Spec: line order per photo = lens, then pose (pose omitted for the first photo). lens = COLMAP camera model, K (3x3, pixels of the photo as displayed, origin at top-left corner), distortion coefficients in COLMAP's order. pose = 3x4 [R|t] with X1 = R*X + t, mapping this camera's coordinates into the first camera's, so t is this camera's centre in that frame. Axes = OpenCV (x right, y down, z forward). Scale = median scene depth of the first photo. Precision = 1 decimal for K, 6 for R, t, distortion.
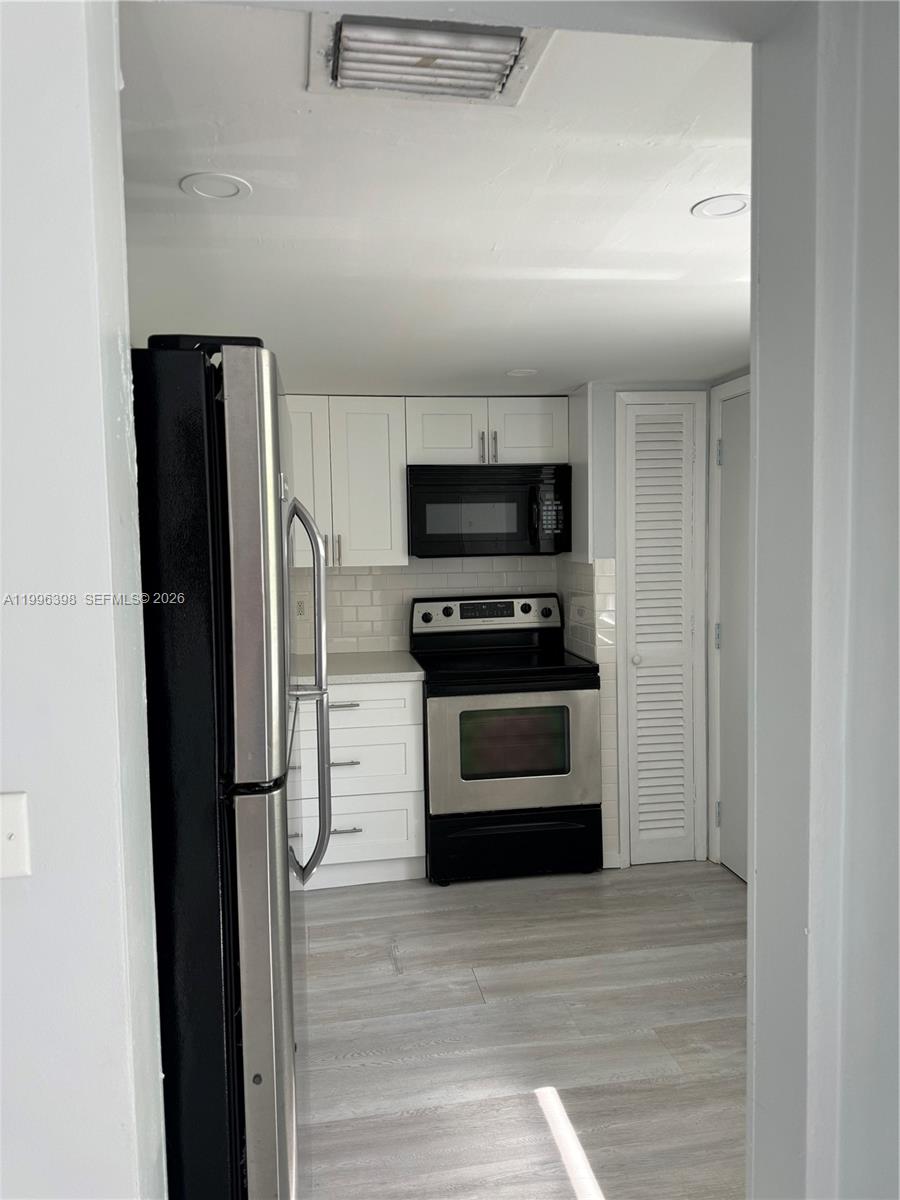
lens RADIAL K [[845.2, 0, 445.6], [0, 845.2, 586.9], [0, 0, 1]] dist [0.054290, -0.067288]
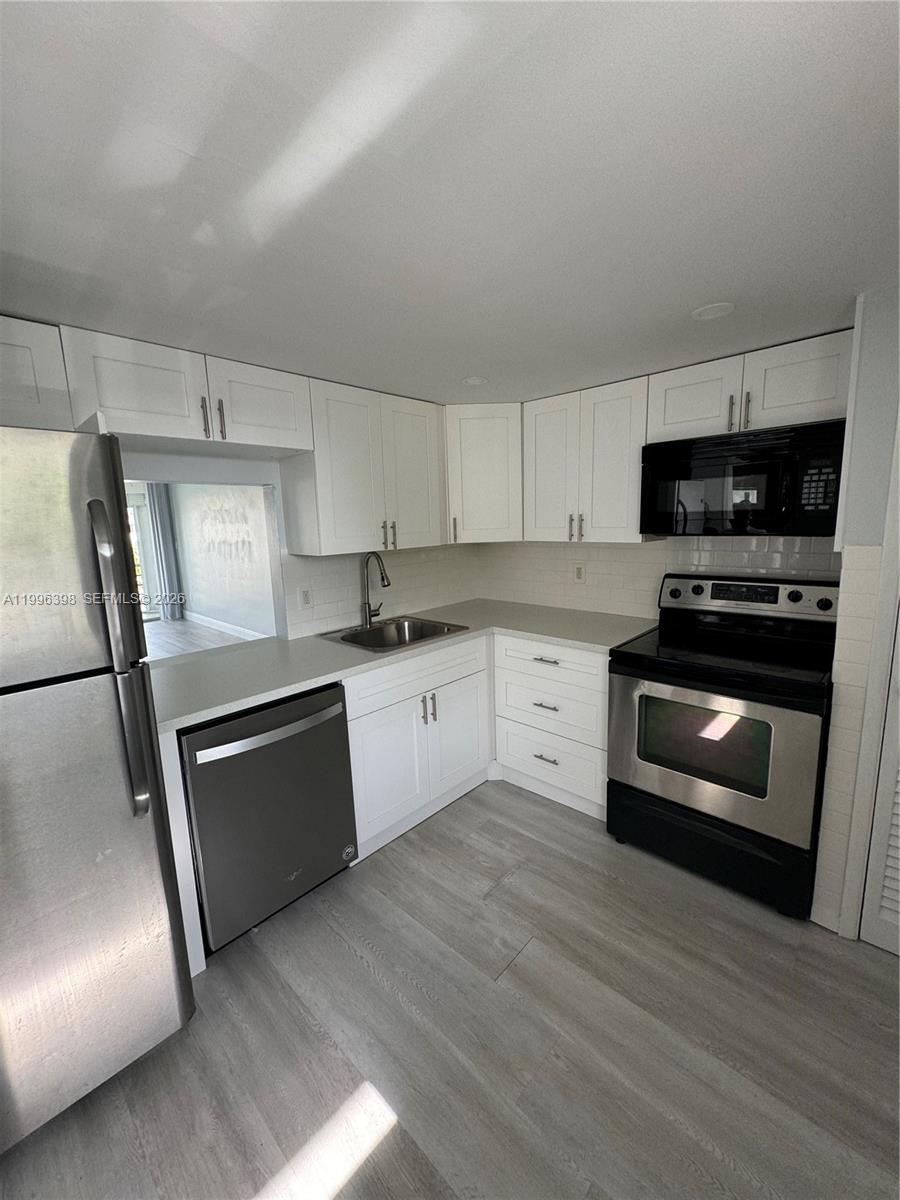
lens RADIAL K [[478.8, 0, 449.4], [0, 478.8, 598.6], [0, 0, 1]] dist [-0.001301, 0.000851]
pose [[0.613319, 0.131278, -0.778849, 0.363978], [-0.028319, 0.989111, 0.144418, -0.046568], [0.789328, -0.066518, 0.610358, 0.572106]]
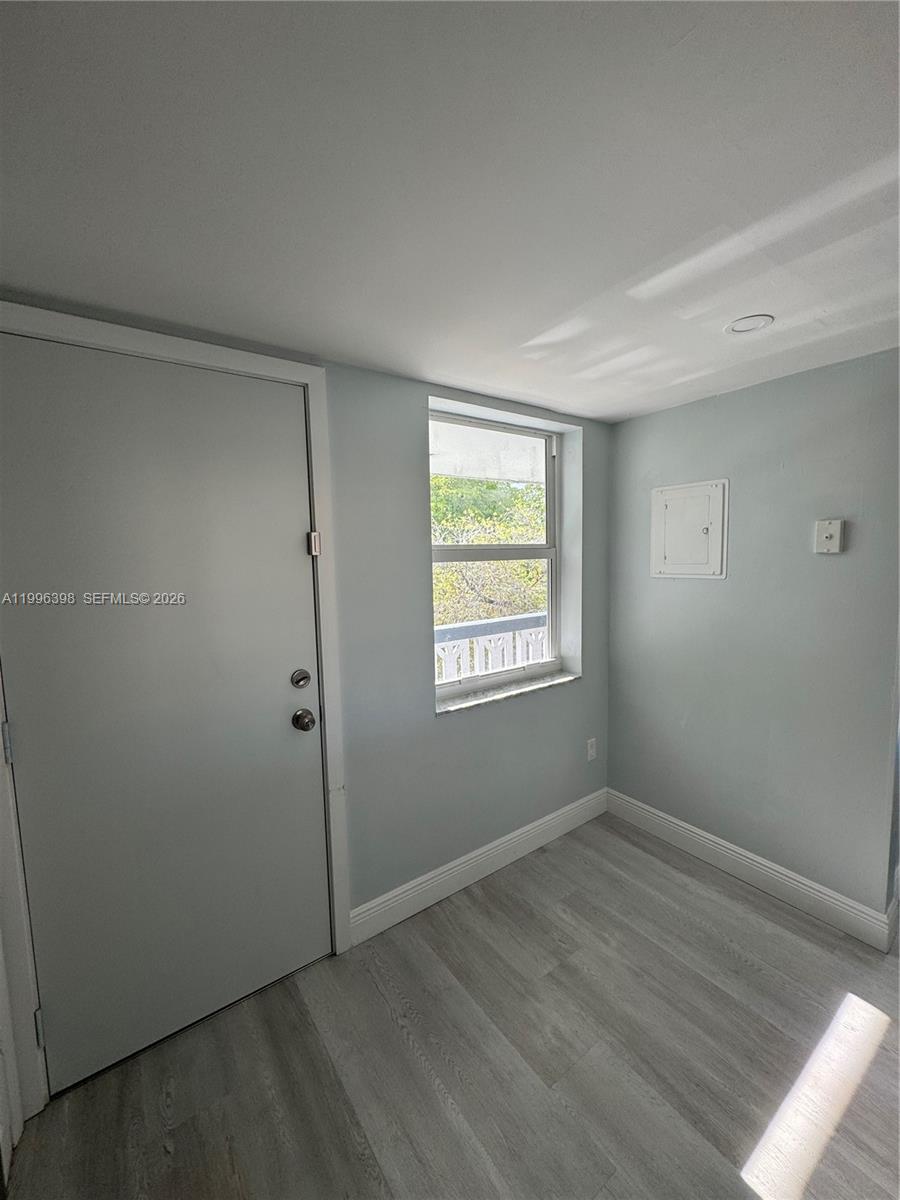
lens RADIAL K [[478.8, 0, 455.1], [0, 478.8, 598.5], [0, 0, 1]] dist [-0.001301, 0.000851]
pose [[-0.446976, -0.057655, 0.892686, -0.121805], [0.083820, 0.990831, 0.105963, -0.060065], [-0.890610, 0.122187, -0.438045, 1.062943]]
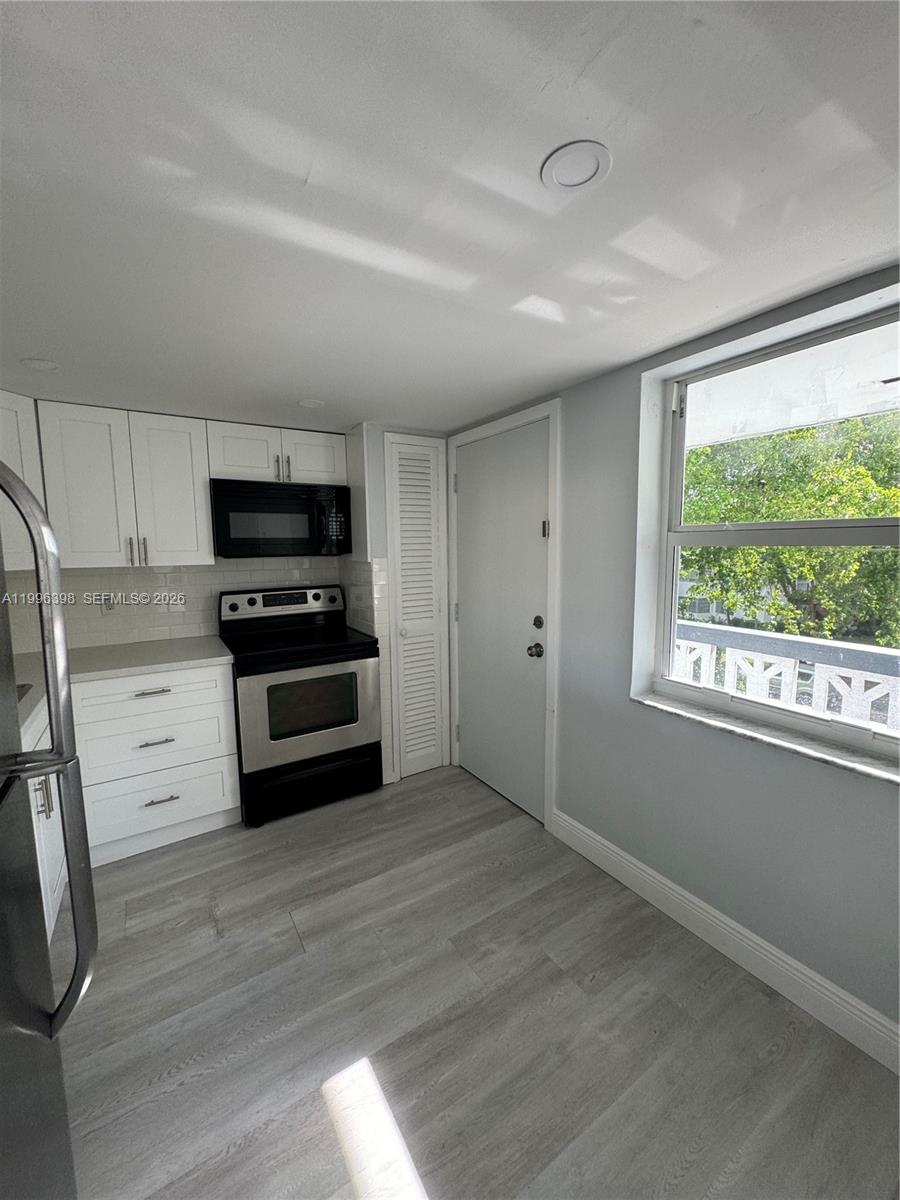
lens RADIAL K [[478.8, 0, 451.3], [0, 478.8, 599.6], [0, 0, 1]] dist [-0.001301, 0.000851]
pose [[0.918019, -0.035935, 0.394904, -0.008614], [0.016416, 0.998476, 0.052698, -0.008218], [-0.396196, -0.041895, 0.917210, 0.325727]]
